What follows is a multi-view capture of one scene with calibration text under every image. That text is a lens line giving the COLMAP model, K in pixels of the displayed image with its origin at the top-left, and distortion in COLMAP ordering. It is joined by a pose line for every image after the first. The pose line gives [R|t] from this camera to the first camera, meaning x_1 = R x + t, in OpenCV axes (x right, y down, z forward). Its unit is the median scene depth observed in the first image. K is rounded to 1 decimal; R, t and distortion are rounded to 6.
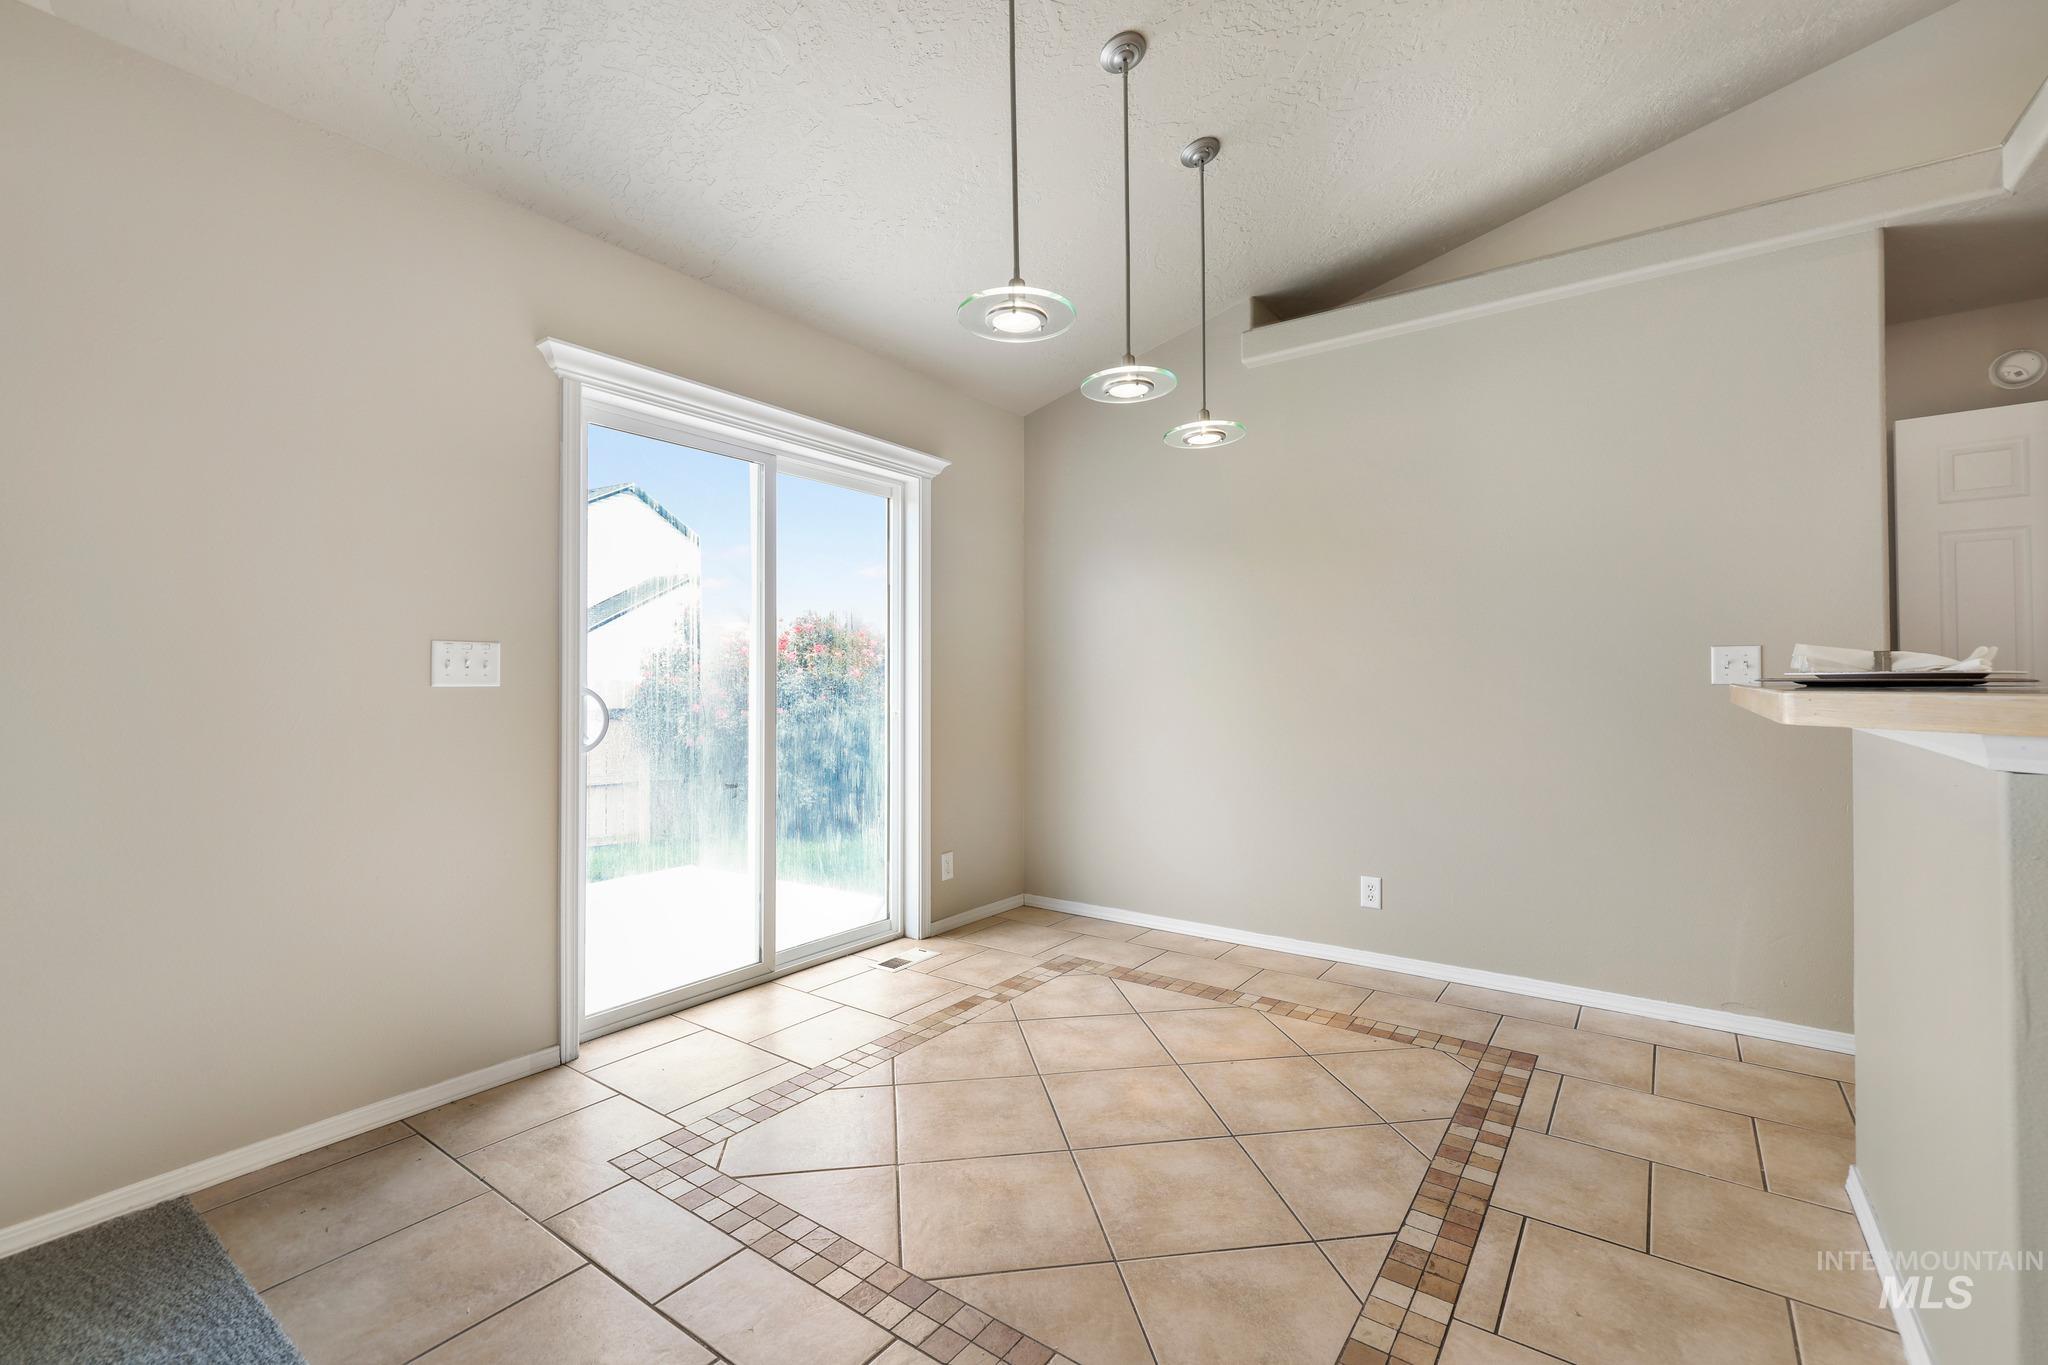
lens RADIAL K [[891.0, 0, 999.5], [0, 891.0, 694.1], [0, 0, 1]] dist [0.001863, 0.000386]
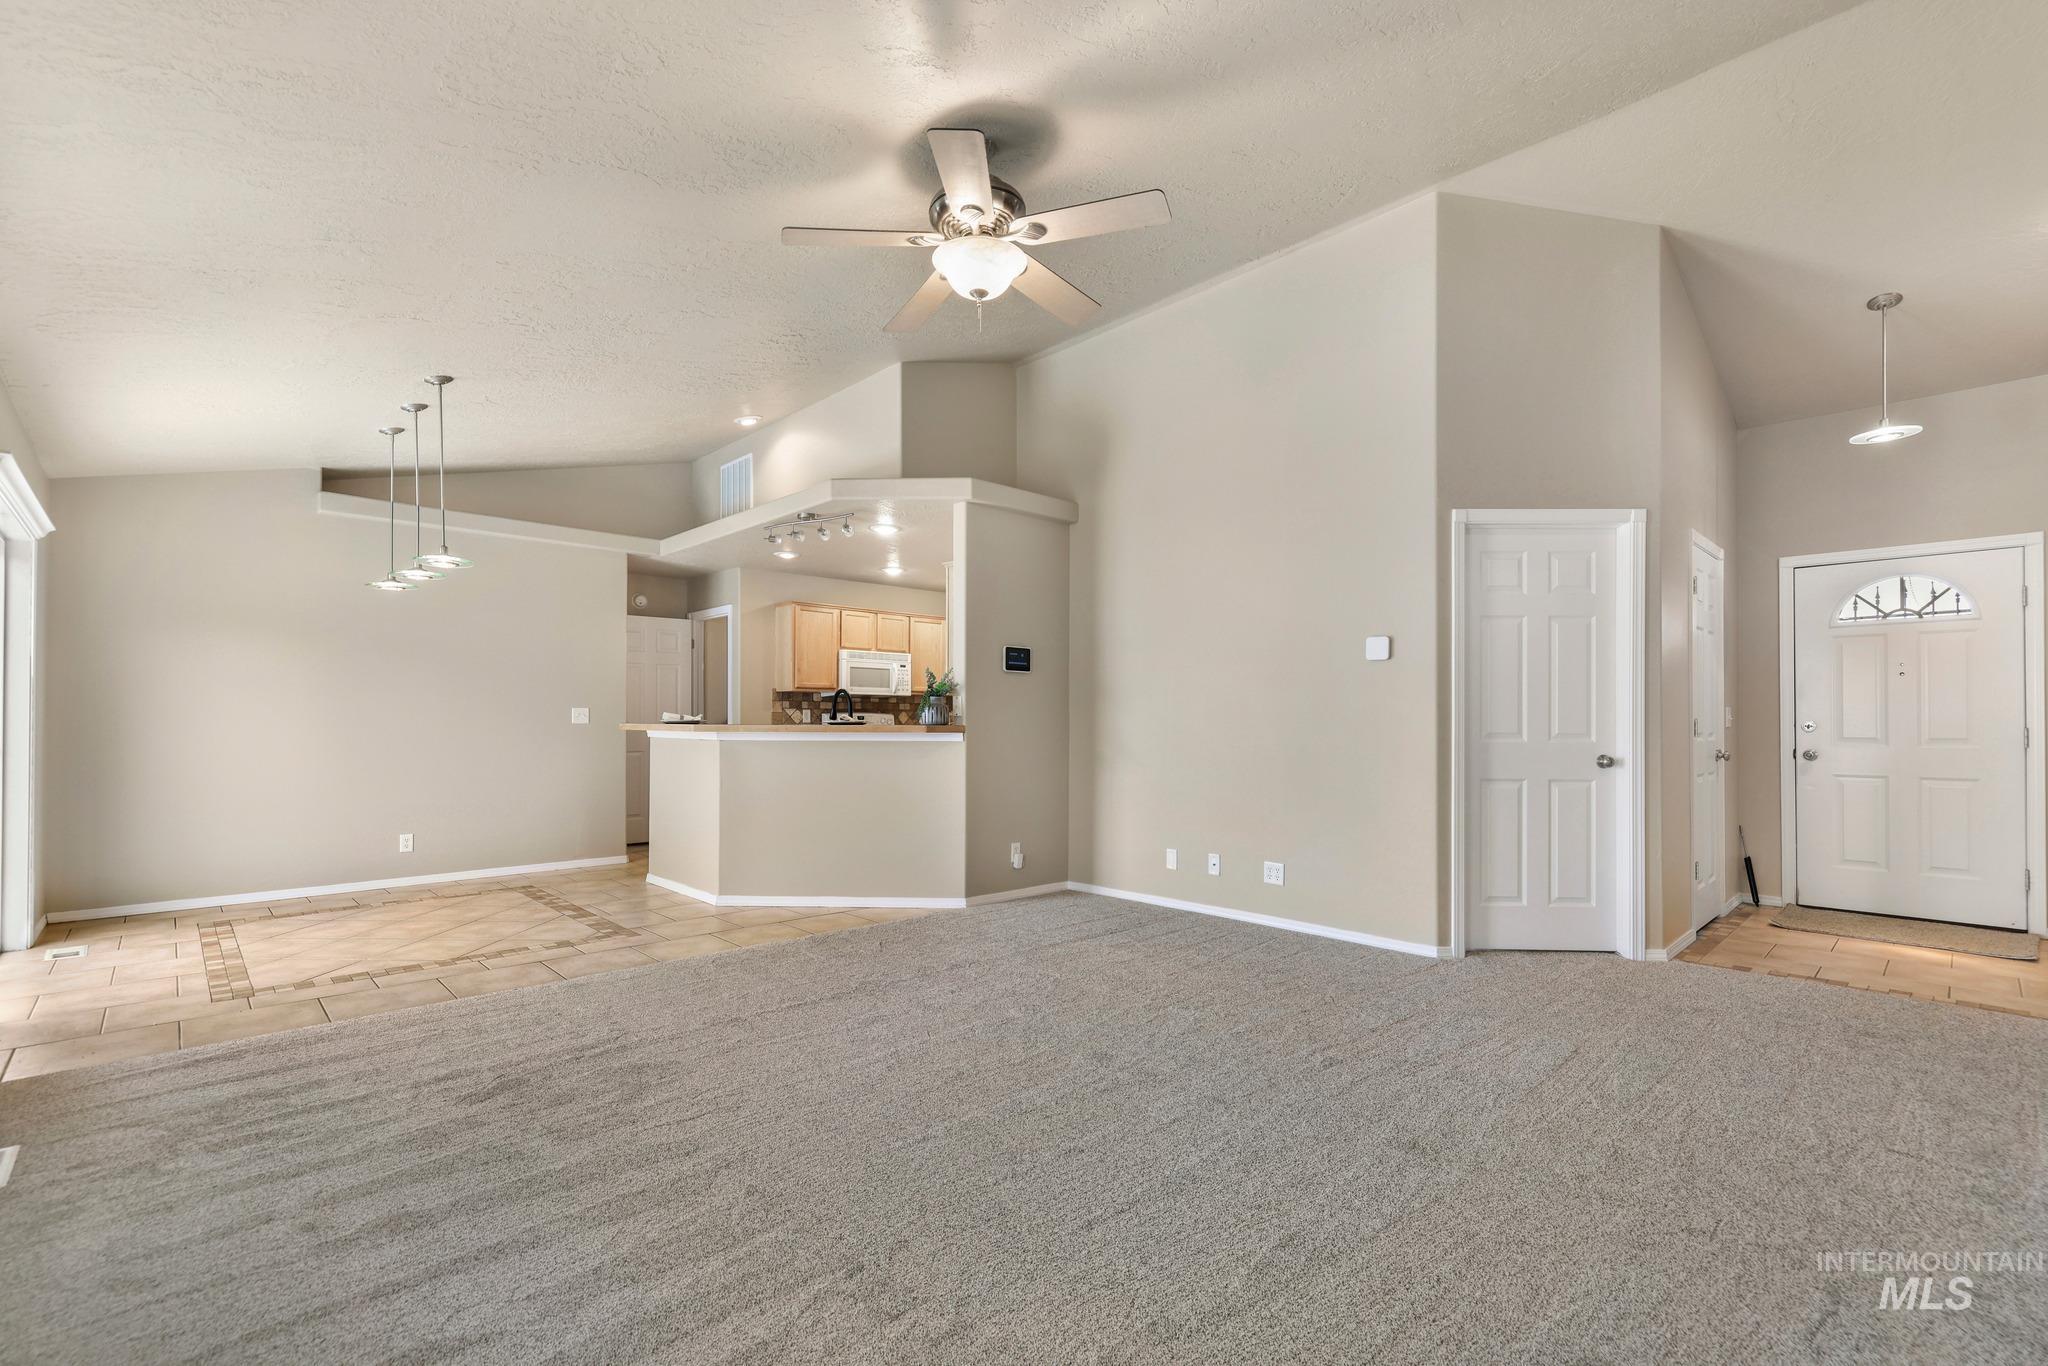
lens RADIAL K [[907.5, 0, 1017.4], [0, 907.5, 715.5], [0, 0, 1]] dist [0.026229, 0.000059]
pose [[0.187700, 0.006309, 0.982206, -1.688647], [0.010578, 0.999908, -0.008445, 0.001875], [-0.982170, 0.011975, 0.187616, -0.767376]]
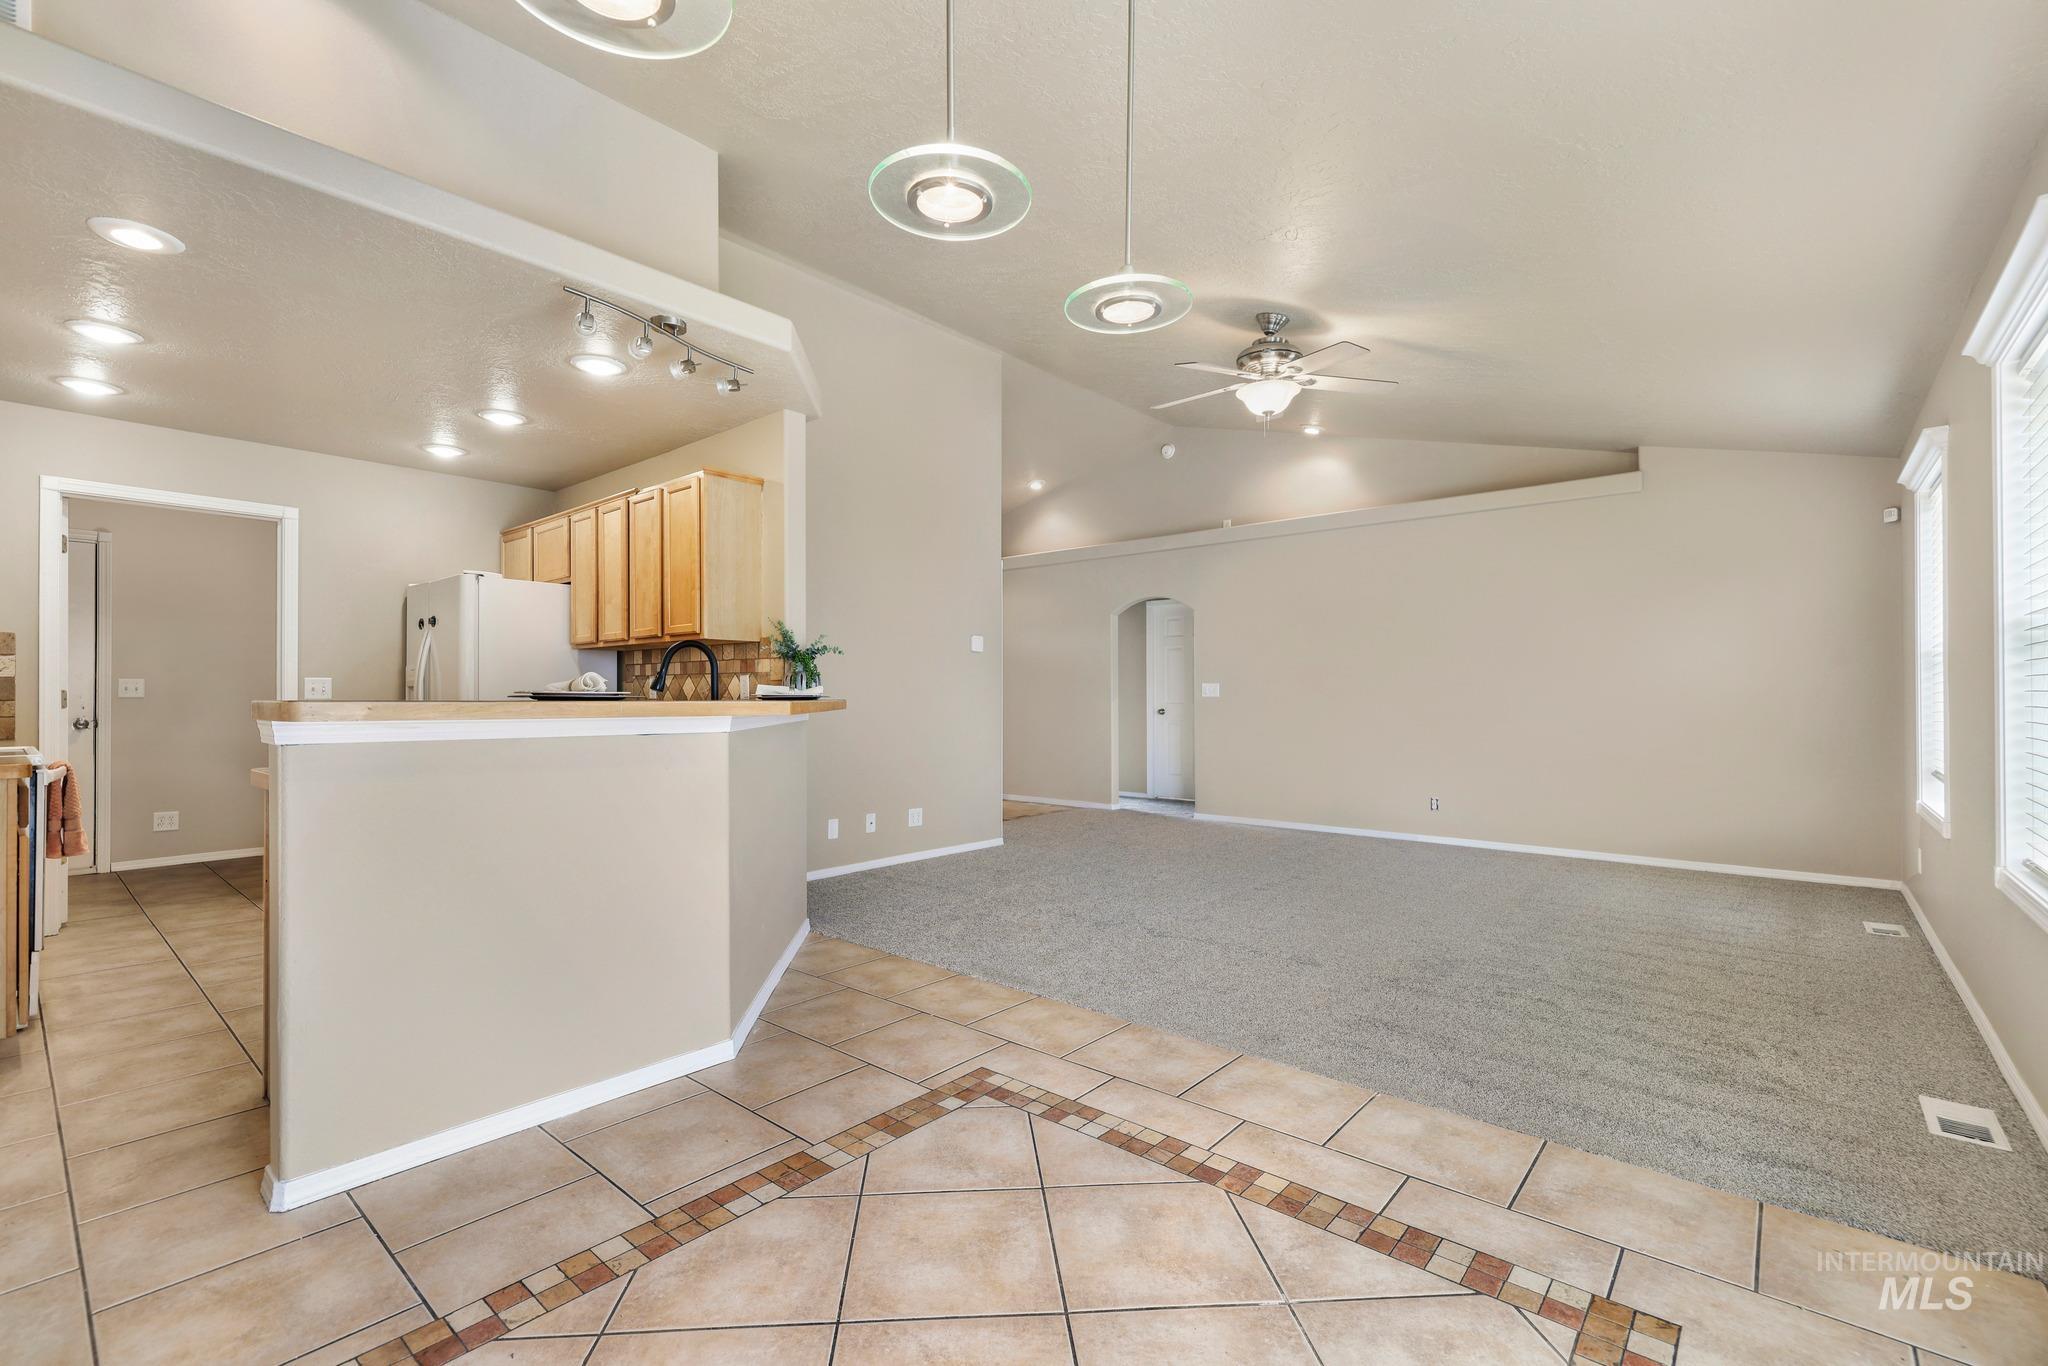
lens RADIAL K [[890.5, 0, 984.7], [0, 890.5, 690.0], [0, 0, 1]] dist [0.007452, 0.000072]
pose [[-0.995611, 0.002677, 0.093551, 0.069165], [0.003040, 0.999988, 0.003742, -0.020358], [-0.093540, 0.004010, -0.995607, 1.606894]]
